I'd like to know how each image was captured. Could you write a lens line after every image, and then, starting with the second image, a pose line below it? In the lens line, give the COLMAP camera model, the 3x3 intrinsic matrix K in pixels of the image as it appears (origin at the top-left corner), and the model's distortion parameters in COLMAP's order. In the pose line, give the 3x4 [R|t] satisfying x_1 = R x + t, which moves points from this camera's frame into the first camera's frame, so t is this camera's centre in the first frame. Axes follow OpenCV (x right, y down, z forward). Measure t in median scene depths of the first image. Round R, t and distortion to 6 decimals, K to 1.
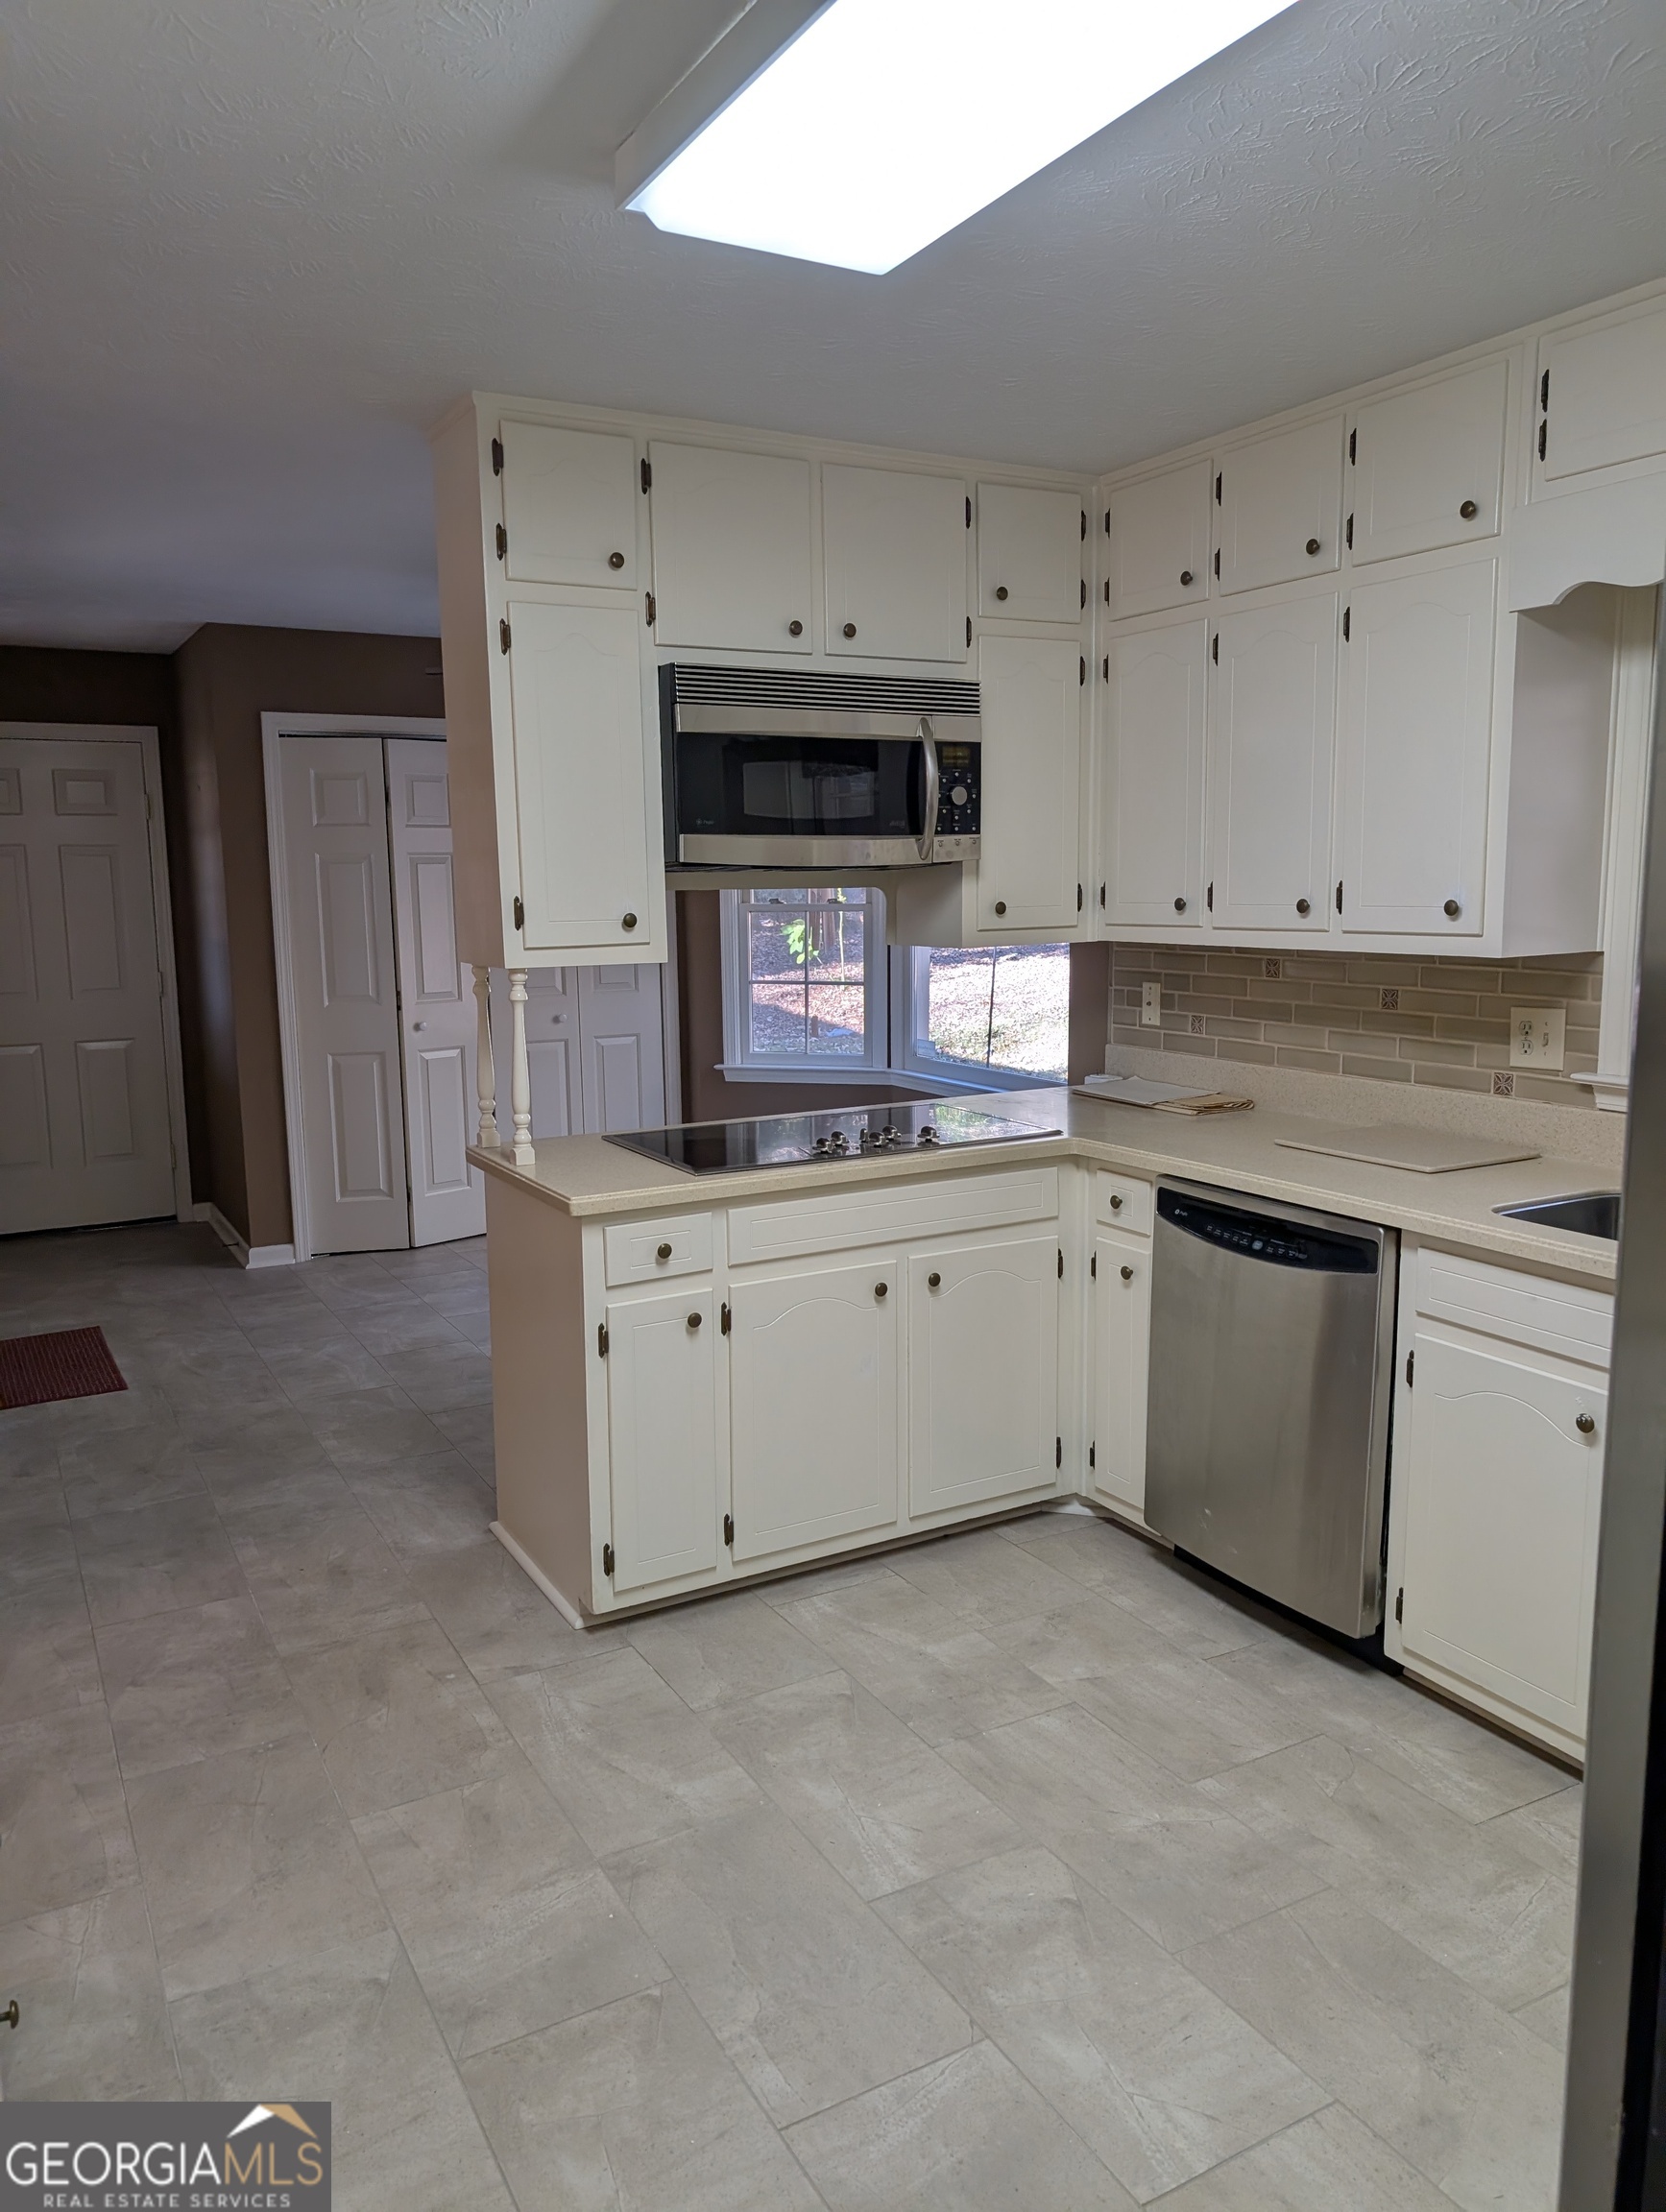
lens RADIAL K [[1569.8, 0, 830.0], [0, 1569.8, 1098.2], [0, 0, 1]] dist [0.034595, -0.034068]
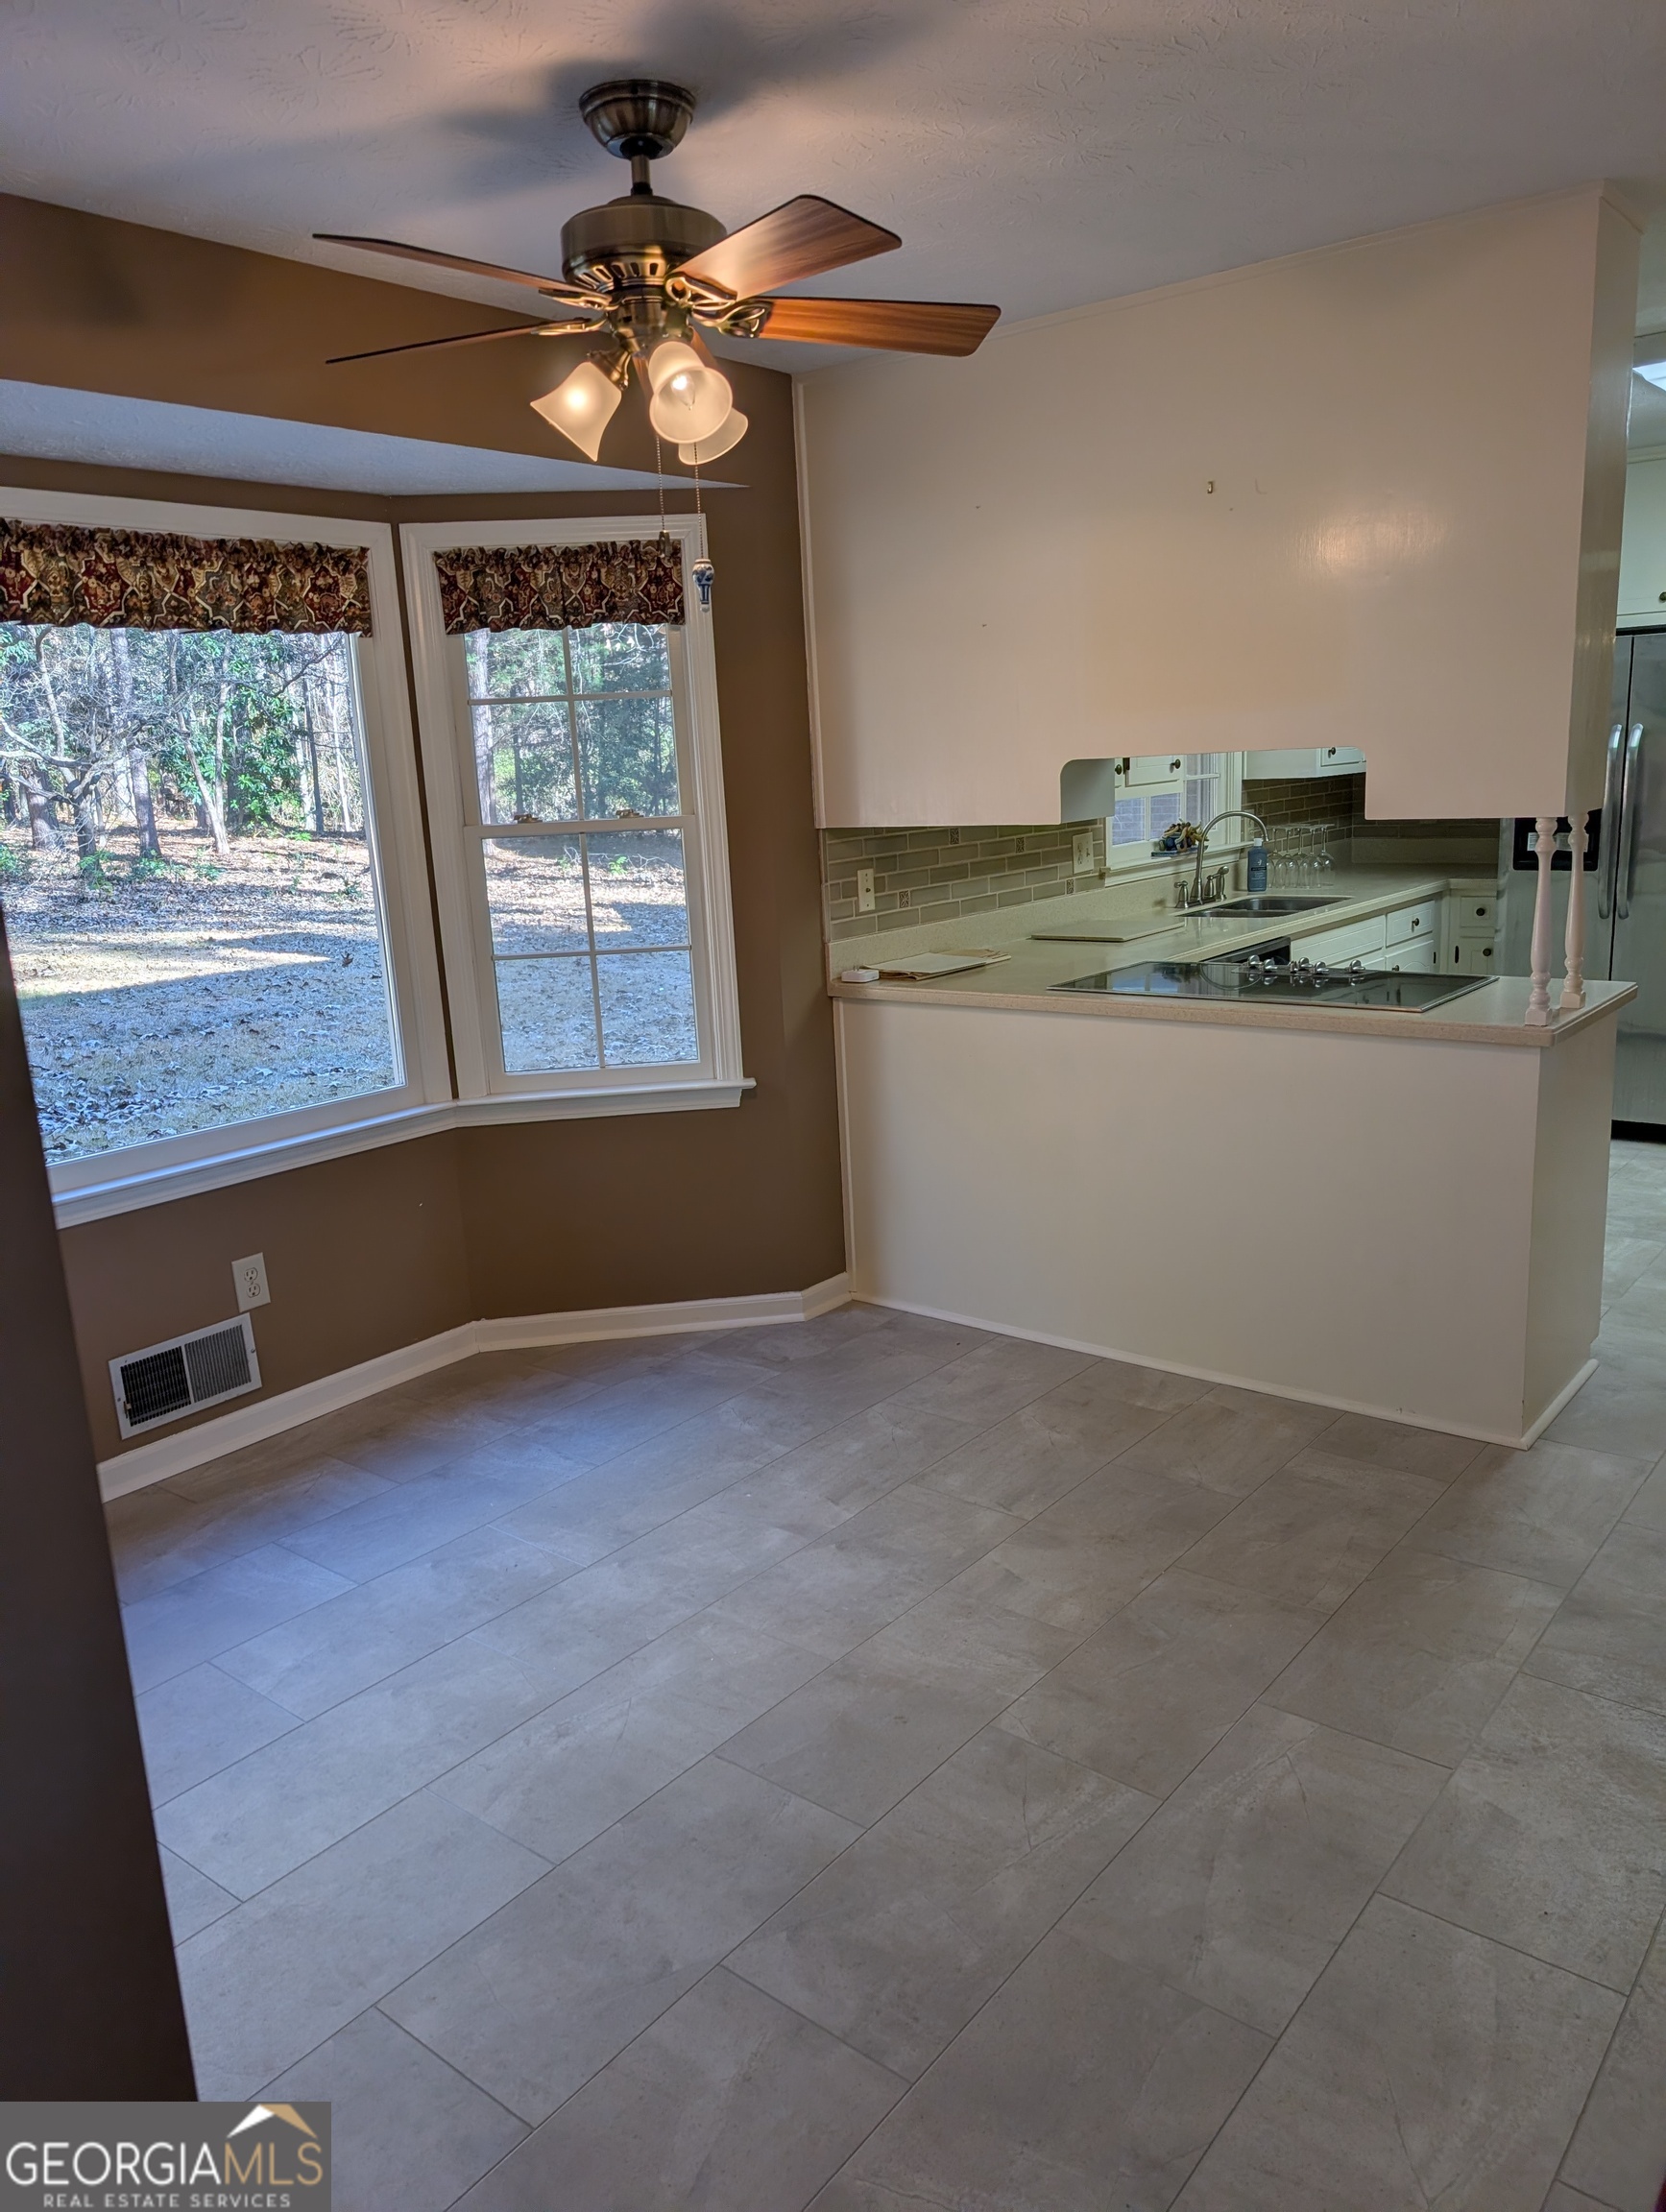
lens RADIAL K [[1569.8, 0, 830.0], [0, 1569.8, 1098.2], [0, 0, 1]] dist [0.034595, -0.034068]
pose [[-0.360839, -0.165680, 0.917794, -0.802143], [0.192940, 0.949544, 0.247268, -0.202151], [-0.912452, 0.266303, -0.310667, 1.469955]]
